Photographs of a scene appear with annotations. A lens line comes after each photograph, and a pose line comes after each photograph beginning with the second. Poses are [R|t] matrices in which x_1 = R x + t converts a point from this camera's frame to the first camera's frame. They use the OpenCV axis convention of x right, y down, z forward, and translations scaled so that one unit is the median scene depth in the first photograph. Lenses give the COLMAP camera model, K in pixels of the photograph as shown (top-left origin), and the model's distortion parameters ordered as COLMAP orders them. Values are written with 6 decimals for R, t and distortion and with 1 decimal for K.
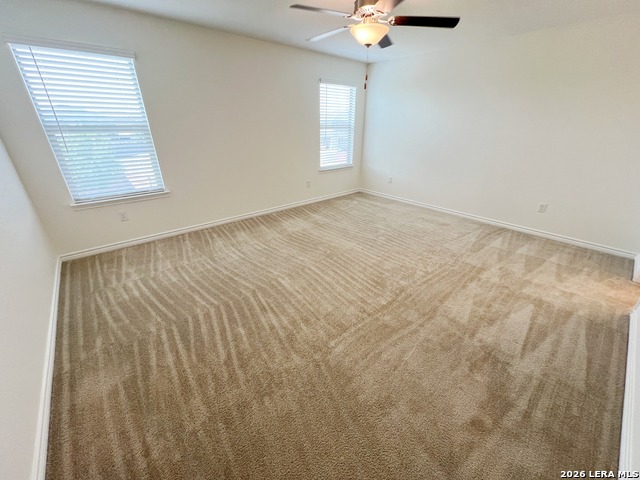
lens RADIAL K [[255.9, 0, 319.7], [0, 255.9, 239.4], [0, 0, 1]] dist [-0.001445, 0.000281]
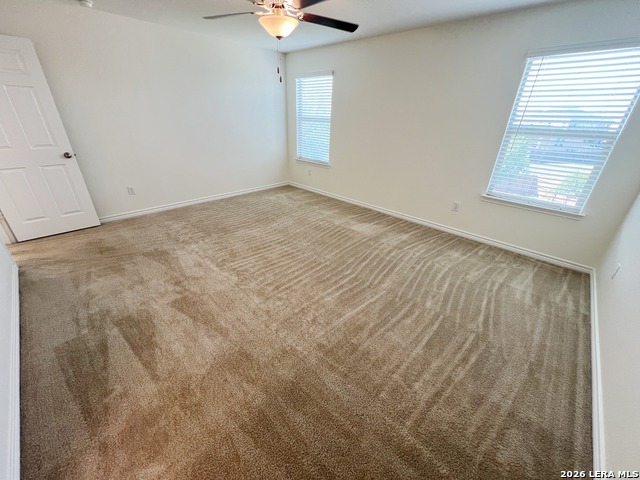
lens RADIAL K [[255.9, 0, 319.7], [0, 255.9, 239.4], [0, 0, 1]] dist [-0.001445, 0.000281]
pose [[0.094090, 0.429033, -0.898375, 0.832537], [-0.447657, 0.824240, 0.346744, -0.298749], [0.889242, 0.369539, 0.269612, 0.672136]]
